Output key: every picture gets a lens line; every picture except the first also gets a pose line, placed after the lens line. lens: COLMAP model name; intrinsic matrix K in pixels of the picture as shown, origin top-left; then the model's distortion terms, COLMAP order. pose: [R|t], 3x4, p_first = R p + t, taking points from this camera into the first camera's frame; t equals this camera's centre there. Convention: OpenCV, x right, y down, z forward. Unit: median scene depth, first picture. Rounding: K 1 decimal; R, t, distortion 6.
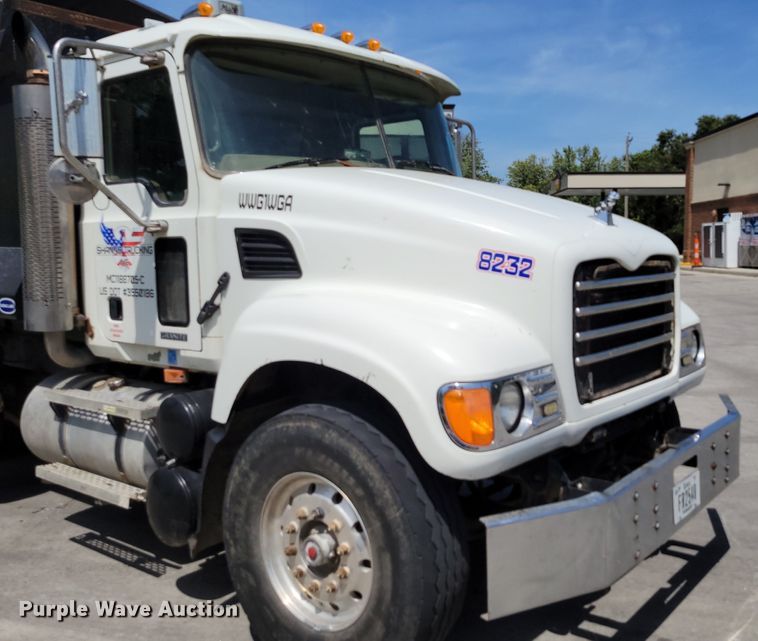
lens RADIAL K [[757.8, 0, 434.3], [0, 757.8, 320.1], [0, 0, 1]] dist [0.045245, 0.000000]
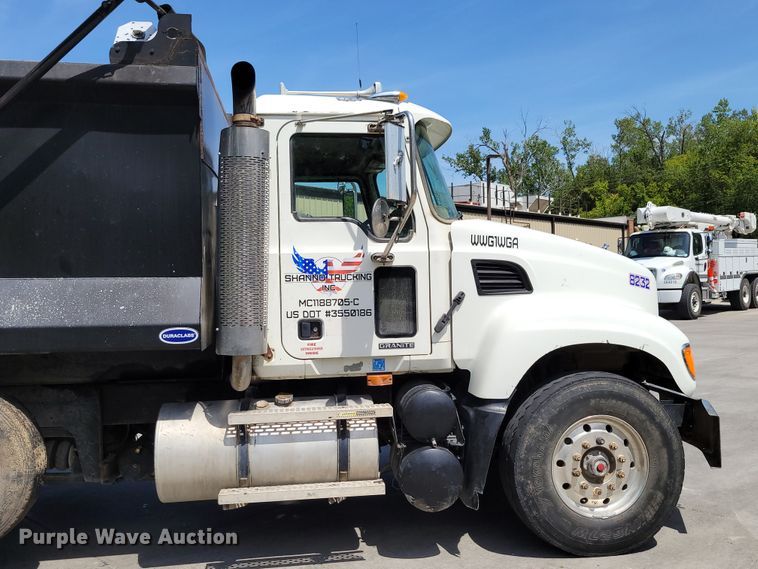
lens RADIAL K [[696.5, 0, 375.3], [0, 696.5, 284.4], [0, 0, 1]] dist [0.037049, 0.000000]
pose [[0.711440, -0.006241, 0.702719, -1.219875], [0.080012, 0.994177, -0.072176, 0.001058], [-0.698177, 0.107575, 0.707797, 0.222984]]
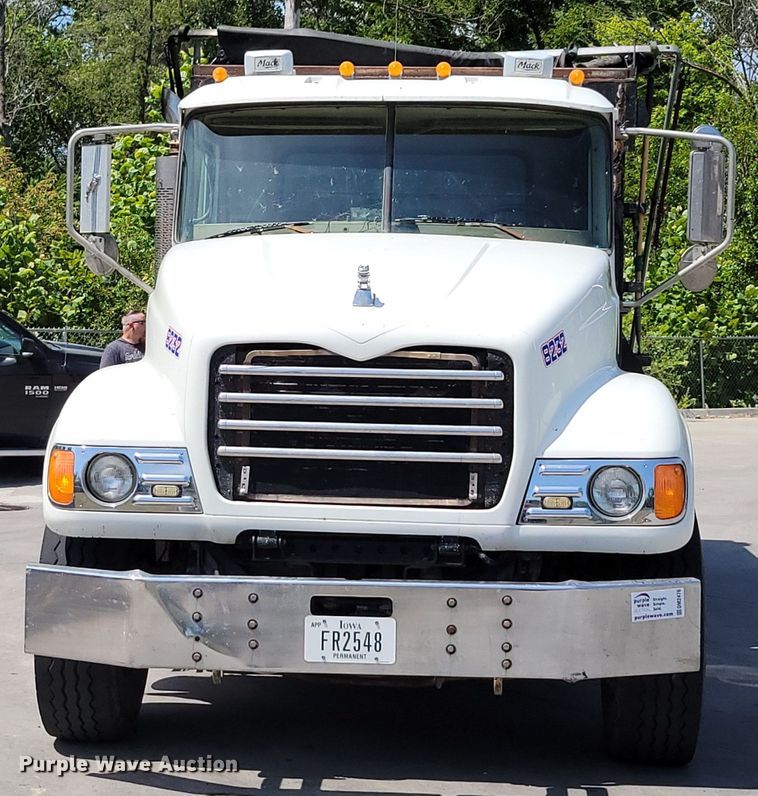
lens RADIAL K [[1787.5, 0, 376.2], [0, 1787.5, 398.1], [0, 0, 1]] dist [0.056671, 0.000000]
pose [[0.557615, 0.062680, -0.827730, 1.756597], [-0.111785, 0.993732, -0.000055, -0.025153], [0.822539, 0.092559, 0.561126, -0.060548]]
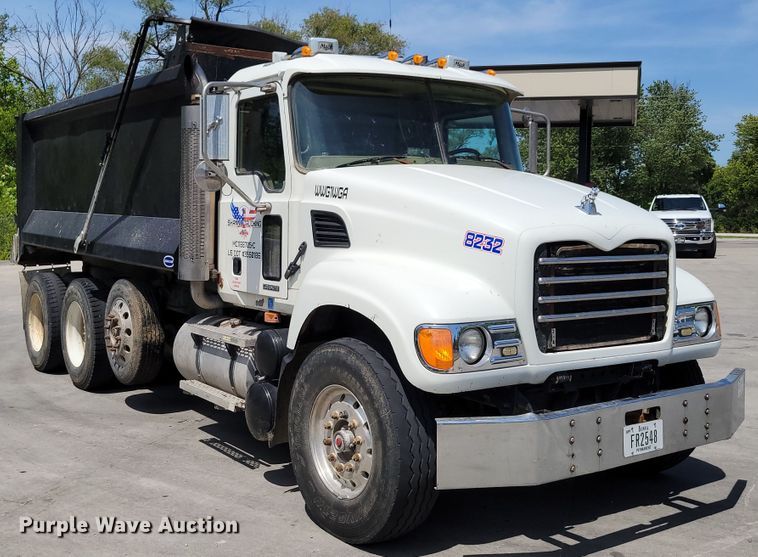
lens RADIAL K [[864.1, 0, 354.6], [0, 864.1, 247.1], [0, 0, 1]] dist [0.017697, 0.000000]
pose [[0.948357, 0.034745, -0.315297, 0.295486], [-0.053395, 0.997285, -0.050704, 0.020287], [0.312679, 0.064921, 0.947638, -0.436289]]
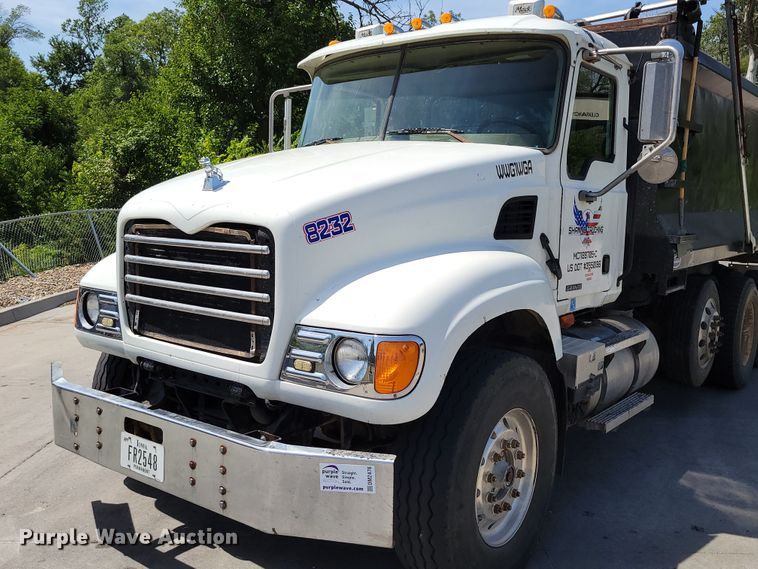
lens RADIAL K [[696.5, 0, 403.6], [0, 696.5, 284.0], [0, 0, 1]] dist [0.037049, 0.000000]
pose [[0.017389, 0.127556, -0.991679, 1.140522], [-0.125201, 0.984300, 0.124412, -0.143276], [0.991979, 0.121996, 0.033087, 1.188707]]
